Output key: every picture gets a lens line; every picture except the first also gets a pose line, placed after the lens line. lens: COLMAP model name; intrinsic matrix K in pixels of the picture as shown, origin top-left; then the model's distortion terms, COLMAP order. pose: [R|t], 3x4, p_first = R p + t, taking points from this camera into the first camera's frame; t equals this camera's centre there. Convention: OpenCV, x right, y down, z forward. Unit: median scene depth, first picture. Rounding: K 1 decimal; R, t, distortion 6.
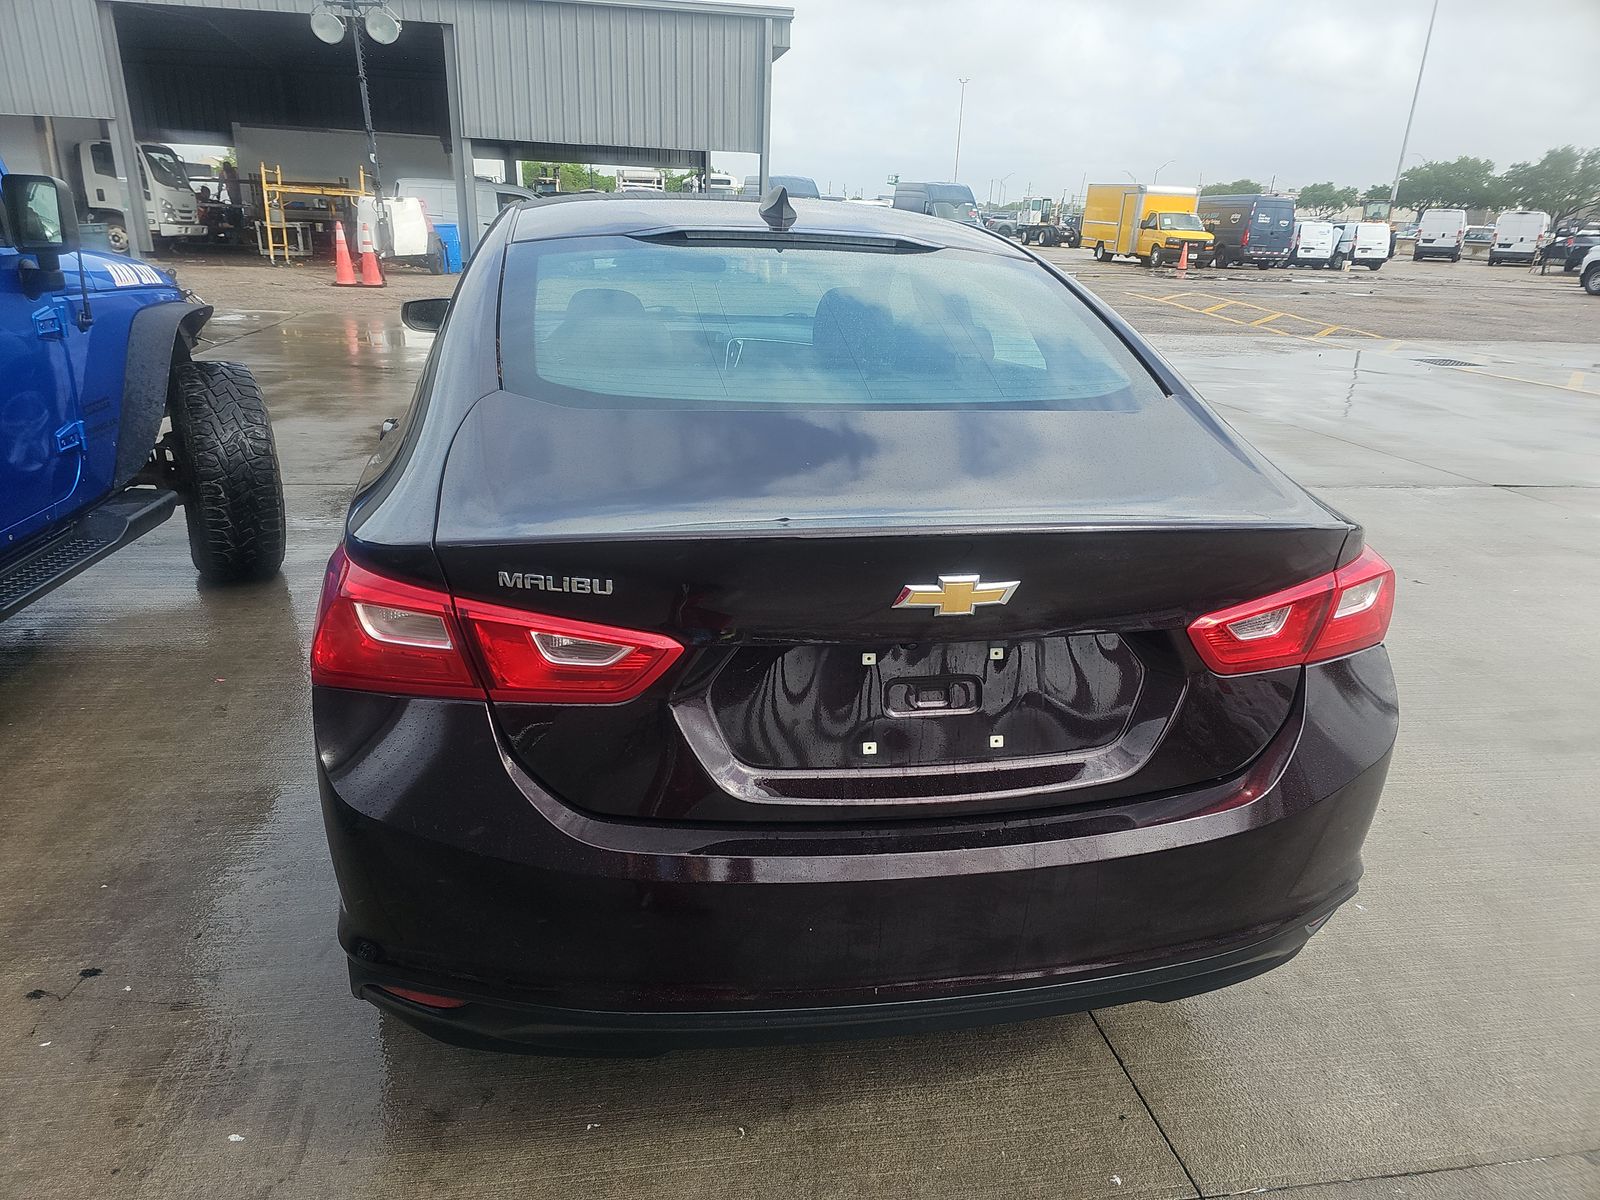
lens RADIAL K [[1124.1, 0, 803.2], [0, 1124.1, 600.8], [0, 0, 1]] dist [0.078058, -0.084218]
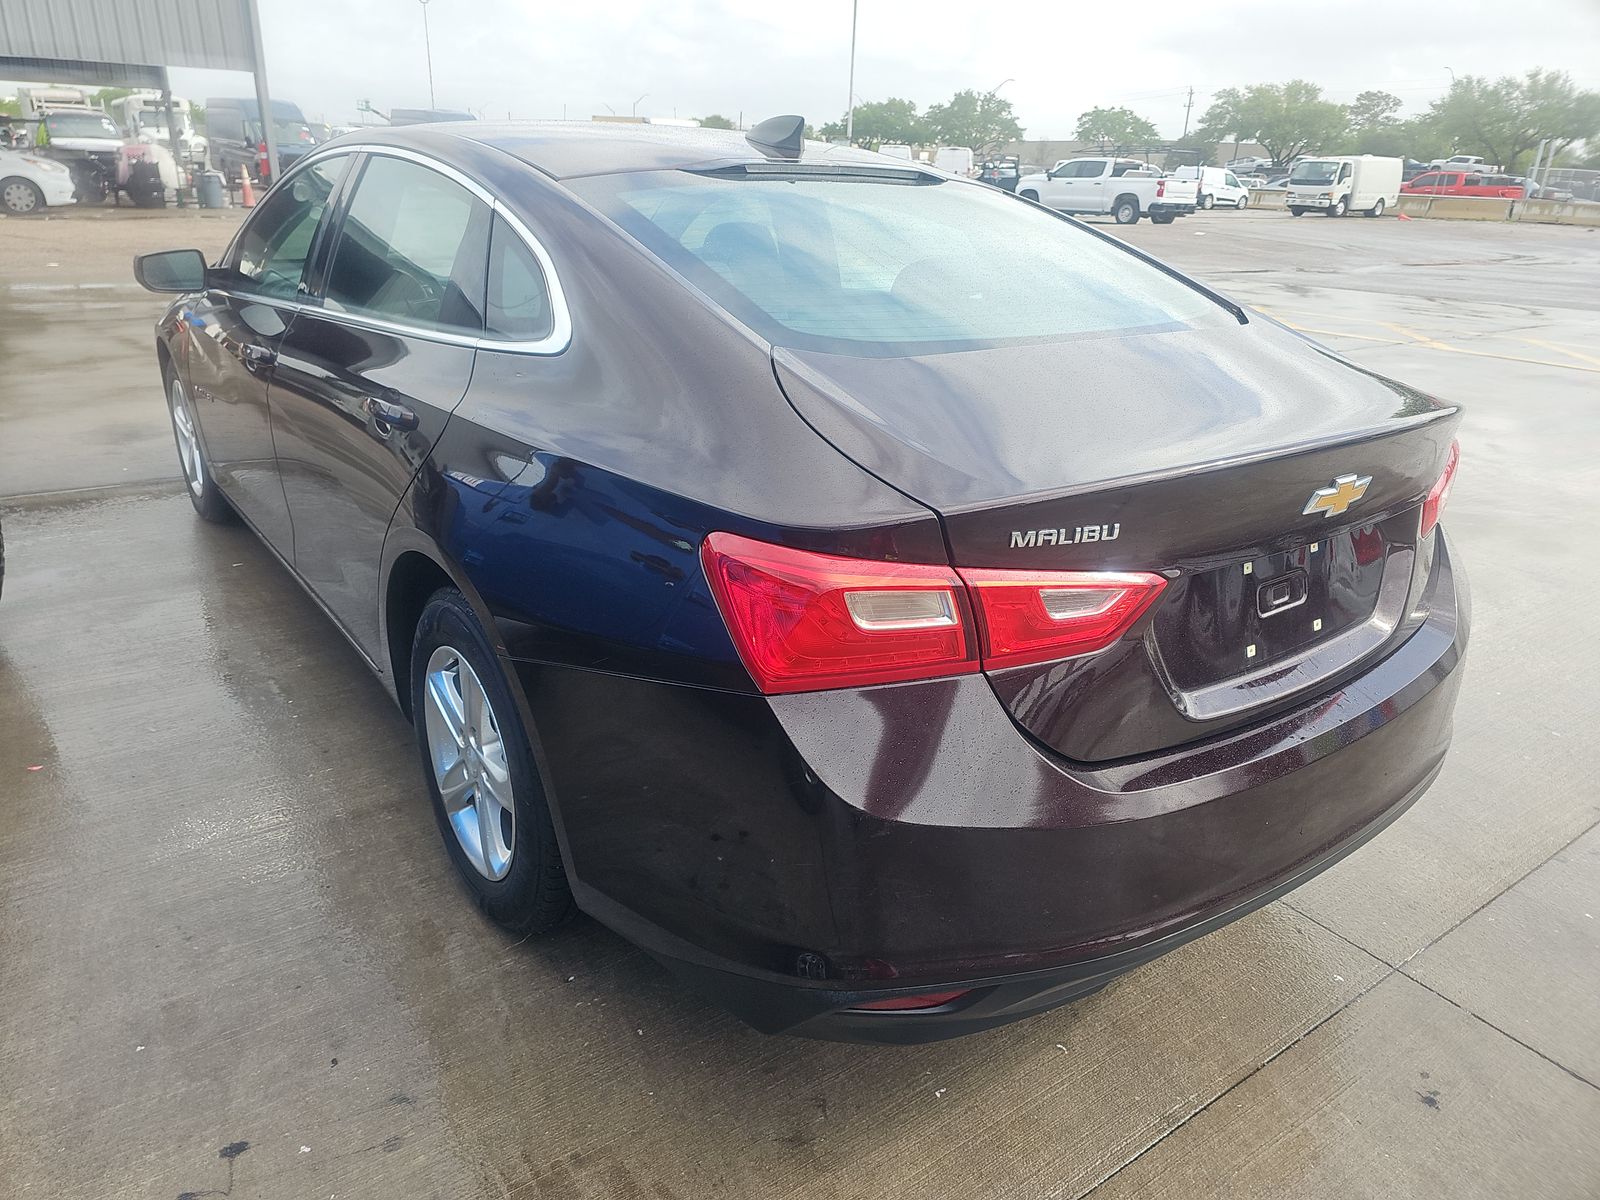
lens RADIAL K [[1119.3, 0, 775.7], [0, 1119.3, 594.8], [0, 0, 1]] dist [0.084624, -0.102421]
pose [[0.891043, -0.163922, 0.423286, -0.618532], [0.142843, 0.986401, 0.081302, -0.057396], [-0.430857, -0.011980, 0.902341, 0.175970]]
